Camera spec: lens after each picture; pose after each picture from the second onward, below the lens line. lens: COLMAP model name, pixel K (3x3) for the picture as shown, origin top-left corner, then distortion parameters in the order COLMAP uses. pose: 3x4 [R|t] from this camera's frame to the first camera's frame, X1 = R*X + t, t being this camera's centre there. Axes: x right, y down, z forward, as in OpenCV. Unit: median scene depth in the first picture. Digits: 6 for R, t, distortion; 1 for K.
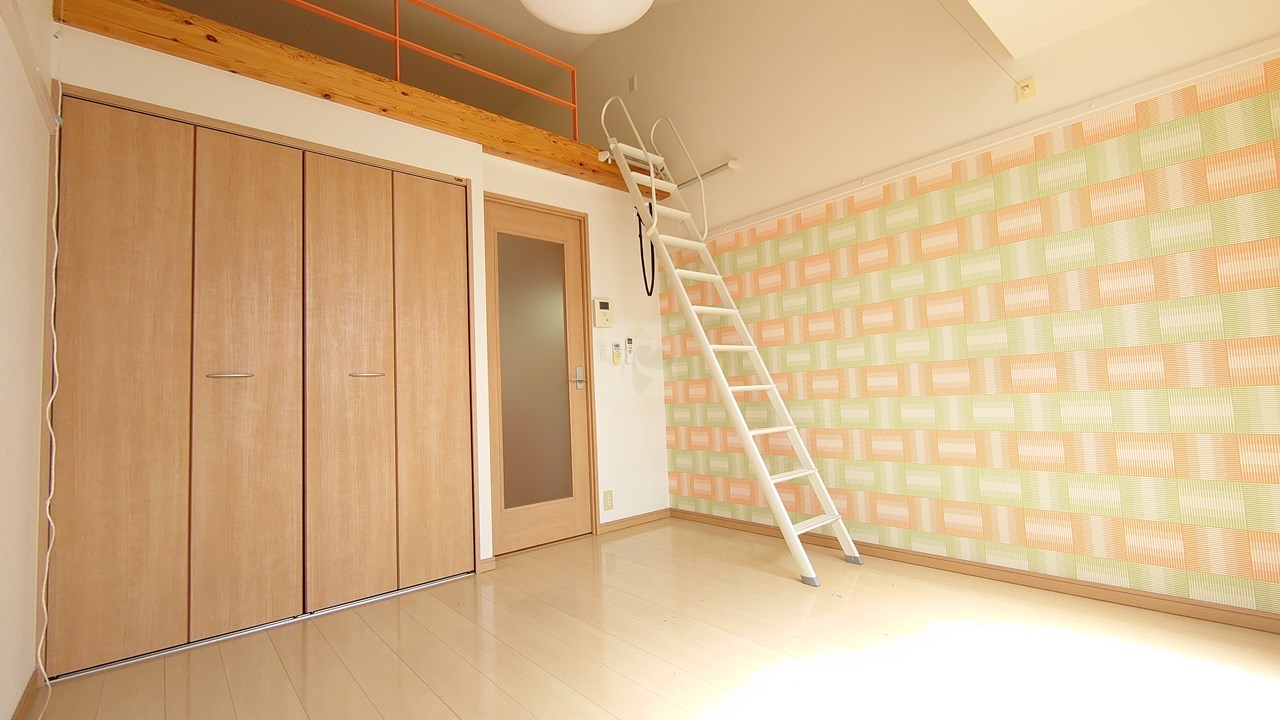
lens RADIAL K [[551.5, 0, 652.4], [0, 551.5, 355.8], [0, 0, 1]] dist [0.007998, -0.003246]
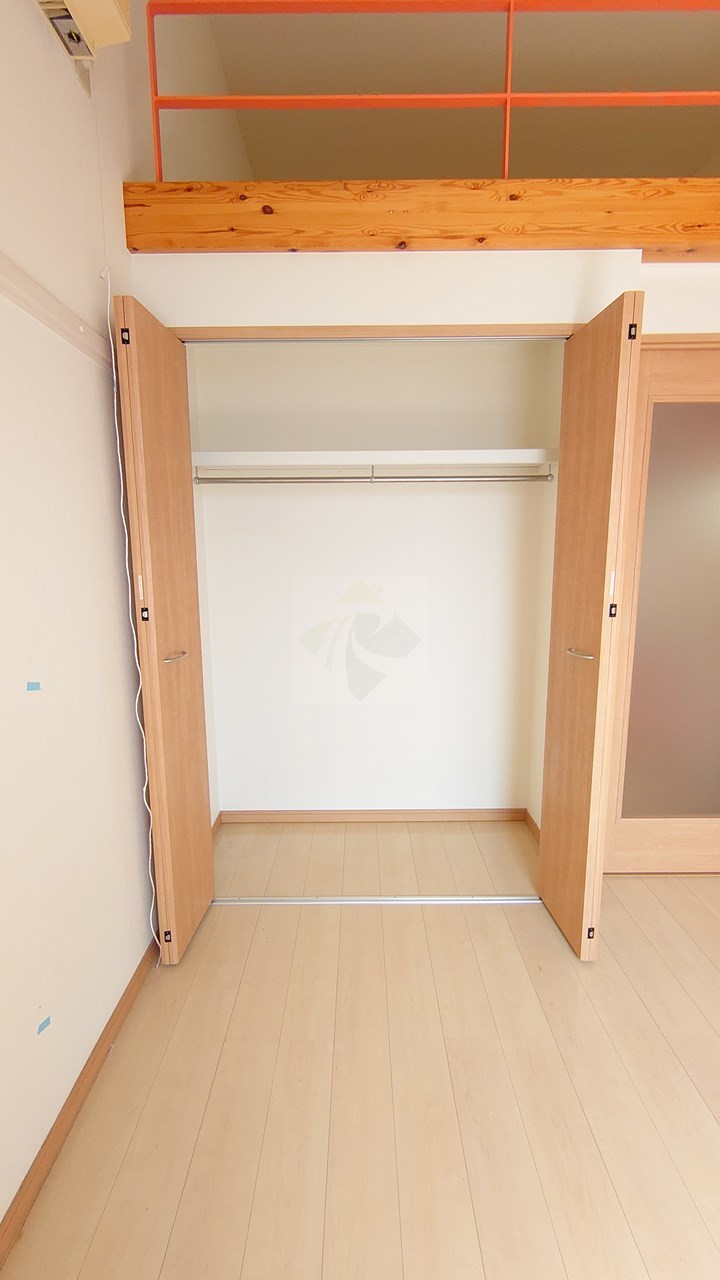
lens RADIAL K [[551.5, 0, 353.4], [0, 551.5, 641.9], [0, 0, 1]] dist [0.007998, -0.003246]
pose [[0.736614, 0.147501, -0.660033, -0.092772], [0.019440, 0.970906, 0.238669, -0.133871], [0.676034, -0.188637, 0.712316, 0.322305]]
